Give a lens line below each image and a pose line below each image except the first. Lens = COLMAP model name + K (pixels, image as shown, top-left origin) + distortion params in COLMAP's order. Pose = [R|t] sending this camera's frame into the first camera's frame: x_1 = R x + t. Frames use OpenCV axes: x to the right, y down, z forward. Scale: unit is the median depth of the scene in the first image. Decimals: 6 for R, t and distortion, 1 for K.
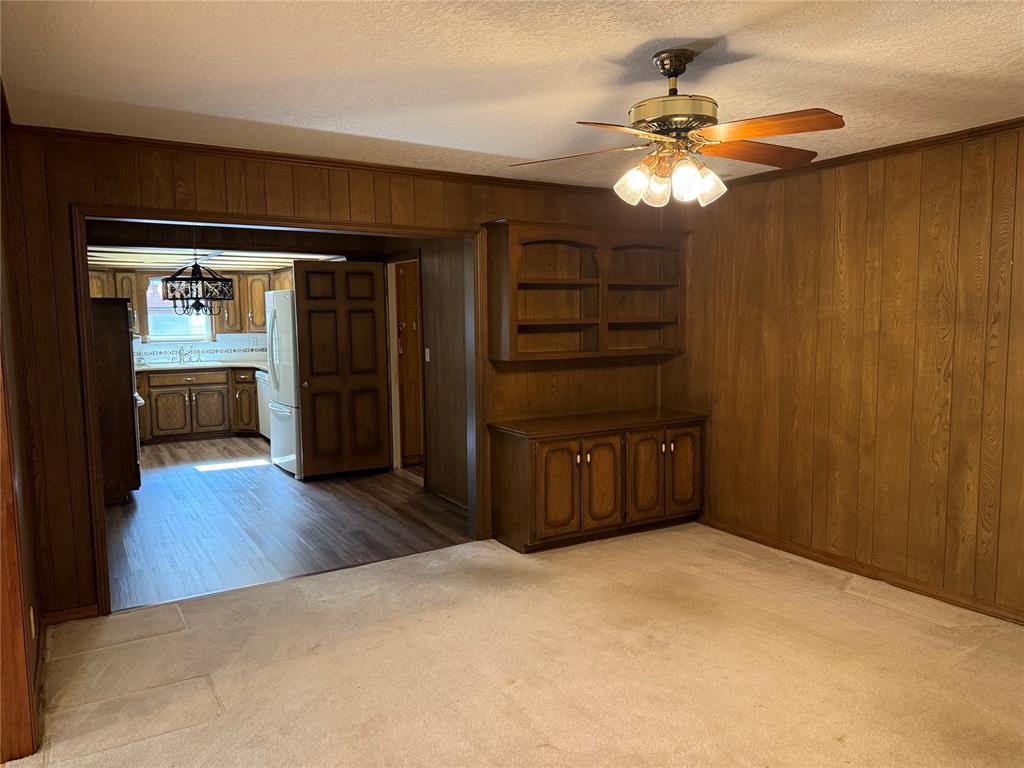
lens RADIAL K [[729.4, 0, 545.4], [0, 729.4, 385.9], [0, 0, 1]] dist [0.051426, -0.067688]
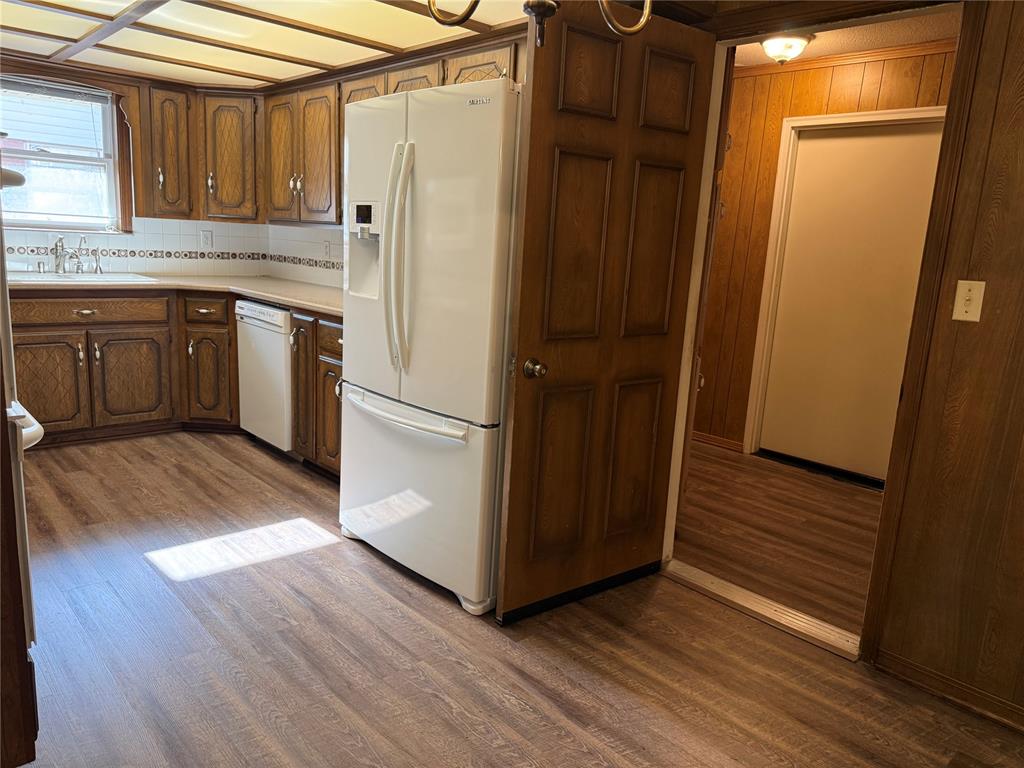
lens RADIAL K [[729.4, 0, 504.7], [0, 729.4, 379.3], [0, 0, 1]] dist [0.051426, -0.067688]
pose [[0.986071, 0.025689, 0.164331, -0.507081], [-0.041273, 0.994891, 0.092133, -0.034371], [-0.161125, -0.097632, 0.982093, 0.847849]]
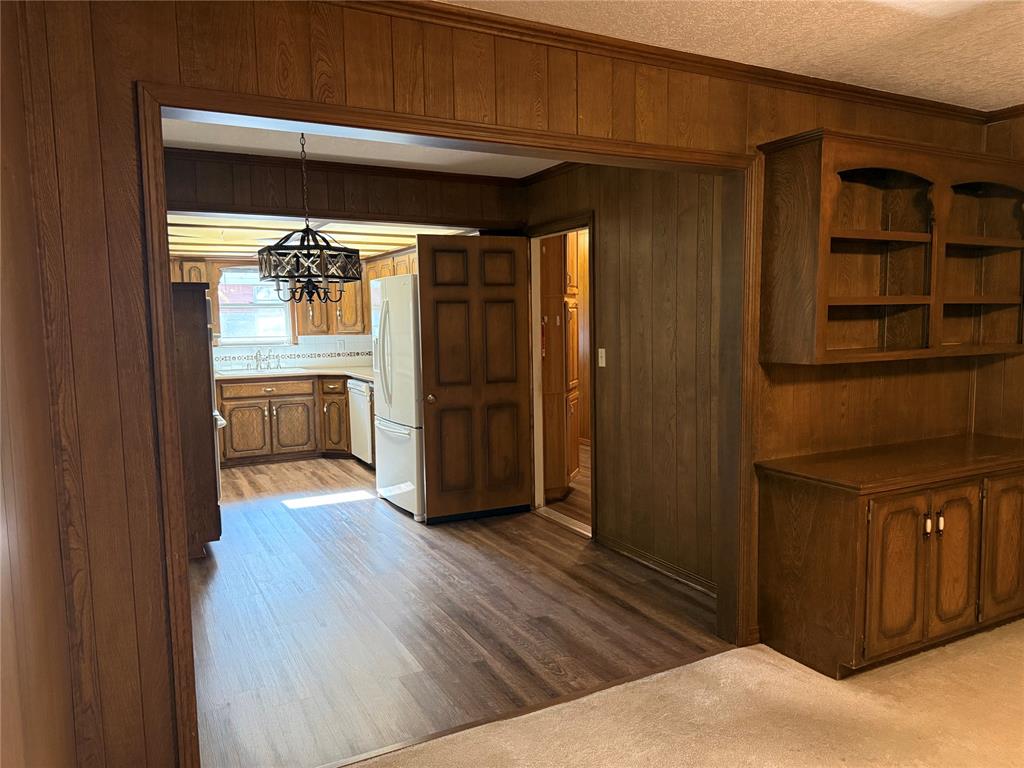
lens RADIAL K [[729.4, 0, 535.1], [0, 729.4, 386.2], [0, 0, 1]] dist [0.051426, -0.067688]
pose [[0.997556, -0.002875, -0.069815, -0.212983], [0.002412, 0.999975, -0.006707, -0.011179], [0.069832, 0.006522, 0.997537, 0.325949]]
